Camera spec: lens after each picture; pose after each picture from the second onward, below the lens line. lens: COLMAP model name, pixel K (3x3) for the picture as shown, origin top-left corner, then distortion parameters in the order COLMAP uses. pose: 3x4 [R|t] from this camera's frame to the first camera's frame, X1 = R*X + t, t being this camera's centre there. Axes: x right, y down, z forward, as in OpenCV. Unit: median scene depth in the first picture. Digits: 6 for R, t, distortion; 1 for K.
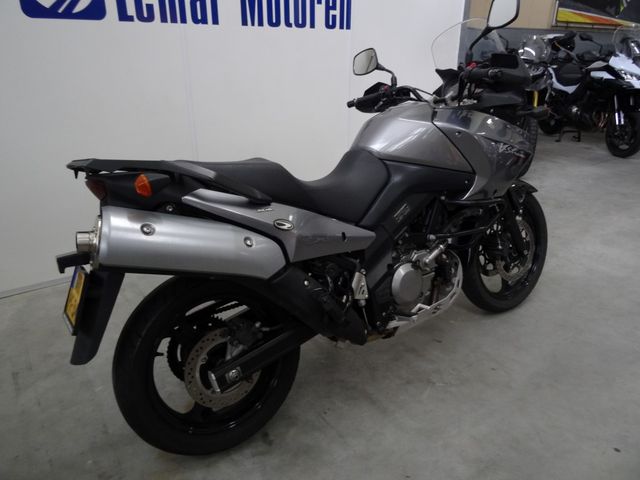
lens RADIAL K [[460.2, 0, 319.4], [0, 460.2, 242.7], [0, 0, 1]] dist [0.003058, -0.000847]
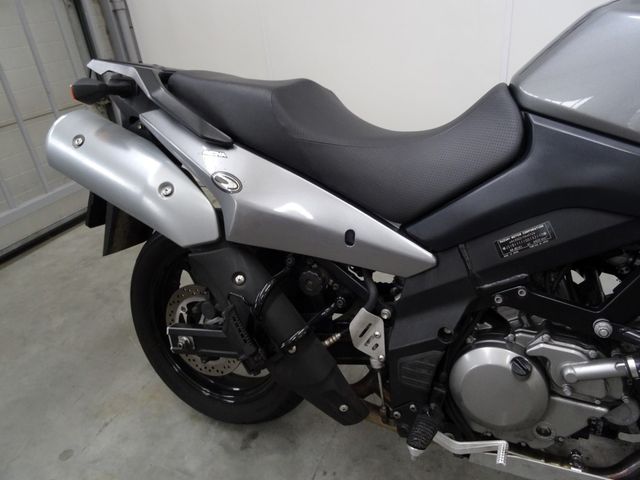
lens RADIAL K [[460.2, 0, 319.4], [0, 460.2, 242.7], [0, 0, 1]] dist [0.003058, -0.000847]
pose [[0.491415, 0.356910, -0.794435, 0.407524], [-0.242713, 0.932158, 0.268648, -0.125954], [0.836422, 0.060802, 0.544703, 0.565386]]
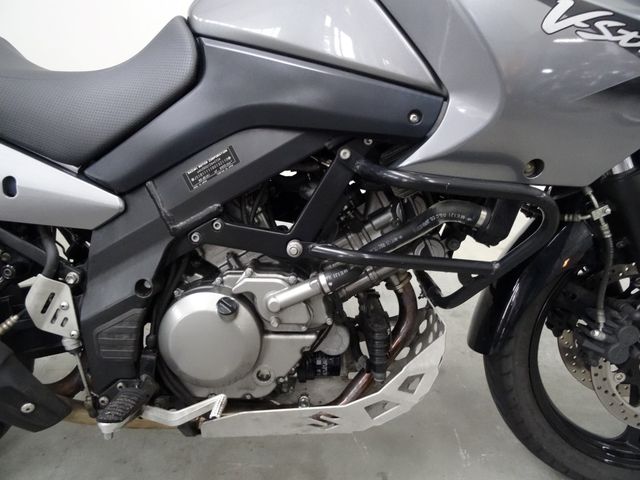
lens RADIAL K [[460.2, 0, 319.4], [0, 460.2, 242.7], [0, 0, 1]] dist [0.003058, -0.000847]
pose [[0.815378, 0.233767, -0.529633, 0.462237], [-0.217827, 0.971503, 0.093451, -0.056847], [0.536386, 0.039170, 0.843063, 0.669089]]
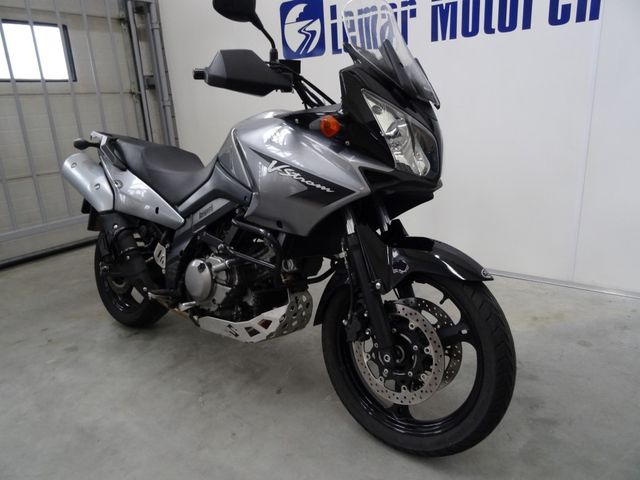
lens RADIAL K [[466.9, 0, 320.0], [0, 466.9, 240.0], [0, 0, 1]] dist [0.009431, 0.003433]
pose [[0.288303, 0.252008, -0.923782, 1.181873], [-0.320765, 0.934423, 0.154803, -0.238037], [0.902215, 0.251686, 0.350232, 0.826880]]
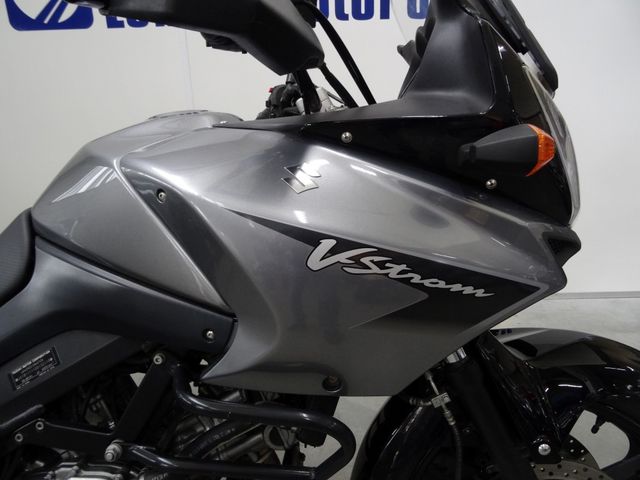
lens RADIAL K [[460.2, 0, 319.4], [0, 460.2, 242.7], [0, 0, 1]] dist [0.003058, -0.000847]
pose [[0.800340, 0.158208, -0.578295, 0.569901], [-0.201202, 0.979494, -0.010490, -0.210213], [0.564777, 0.124750, 0.815760, 0.748364]]
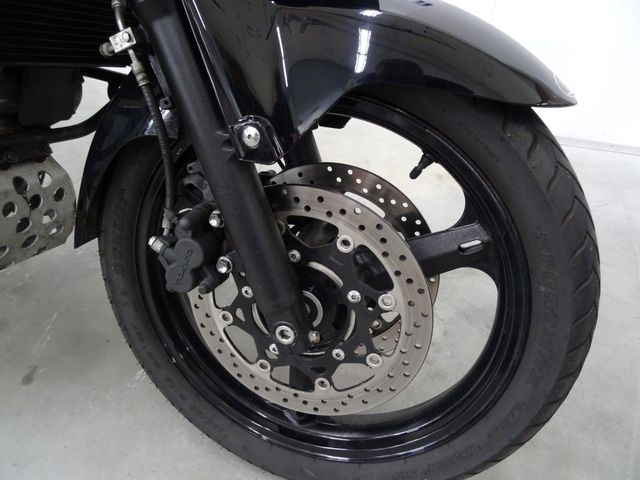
lens RADIAL K [[460.2, 0, 319.4], [0, 460.2, 242.7], [0, 0, 1]] dist [0.003058, -0.000847]
pose [[0.614602, 0.468840, -0.634392, 0.720741], [-0.347335, 0.882896, 0.315995, -0.119257], [0.708254, 0.026135, 0.705474, 1.057917]]
